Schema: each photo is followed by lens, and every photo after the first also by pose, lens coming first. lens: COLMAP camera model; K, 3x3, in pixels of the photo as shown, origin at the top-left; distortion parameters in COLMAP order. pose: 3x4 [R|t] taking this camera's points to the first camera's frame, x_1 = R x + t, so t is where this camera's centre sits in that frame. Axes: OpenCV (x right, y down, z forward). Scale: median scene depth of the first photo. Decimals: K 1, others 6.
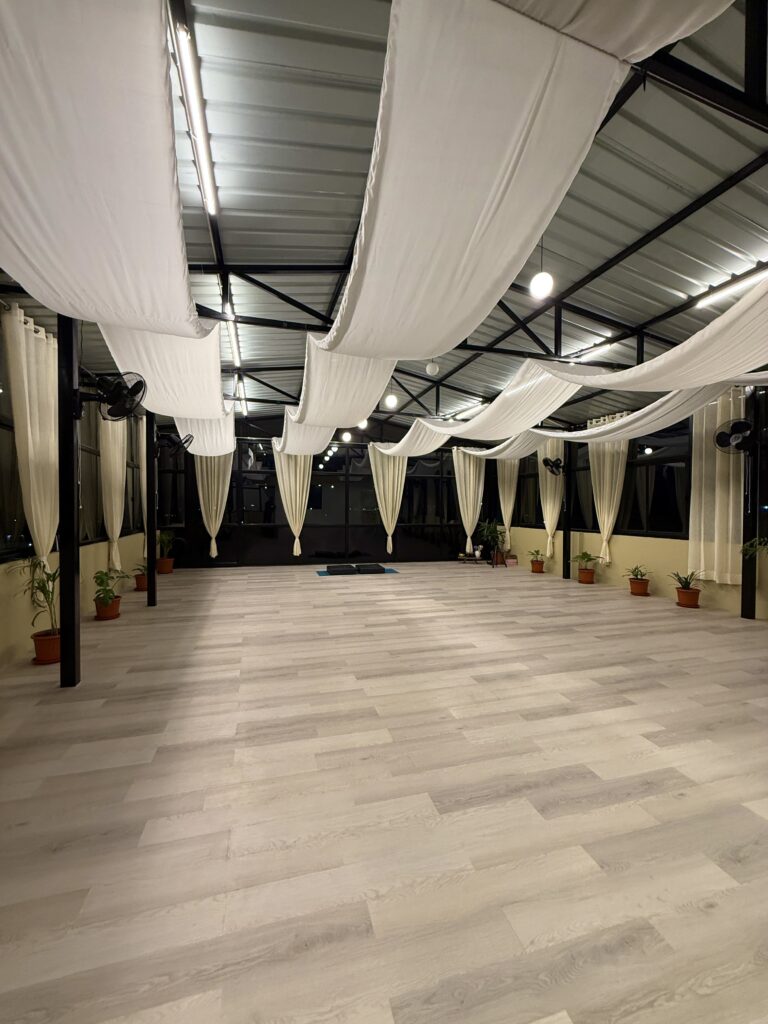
lens RADIAL K [[407.3, 0, 384.0], [0, 407.3, 512.0], [0, 0, 1]] dist [0.000551, 0.000036]
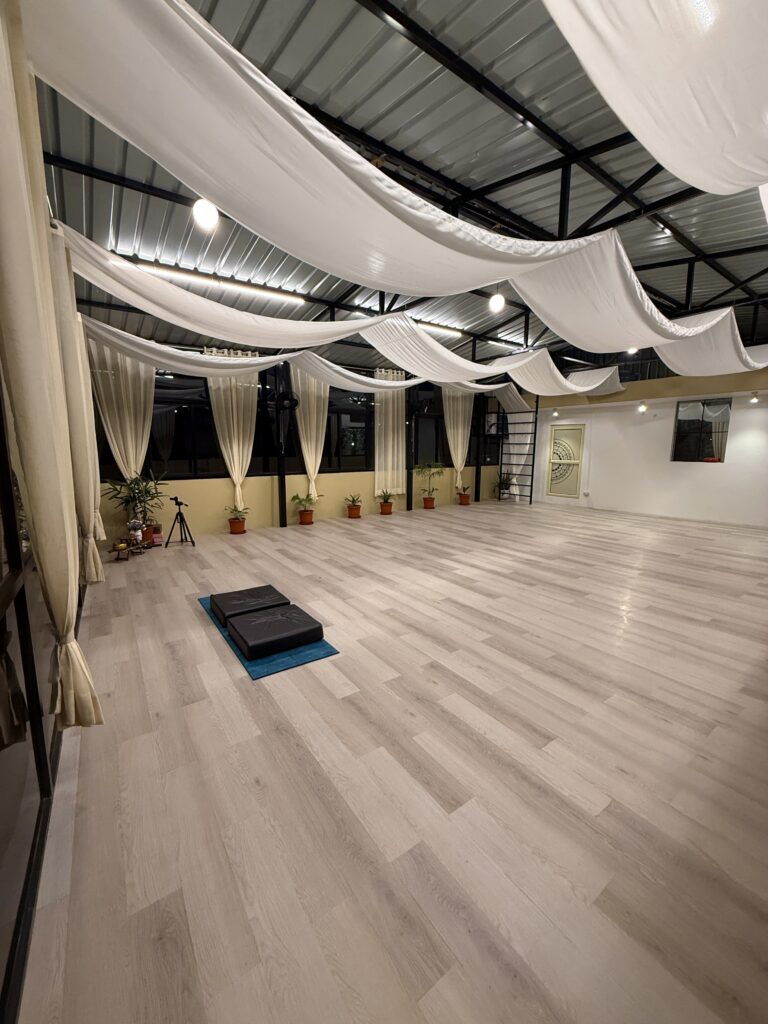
lens RADIAL K [[407.3, 0, 384.0], [0, 407.3, 512.0], [0, 0, 1]] dist [0.000551, 0.000036]
pose [[-0.315852, -0.155398, 0.935996, -0.635406], [0.009963, 0.985899, 0.167045, -0.029316], [-0.948756, 0.062087, -0.309850, 1.396271]]
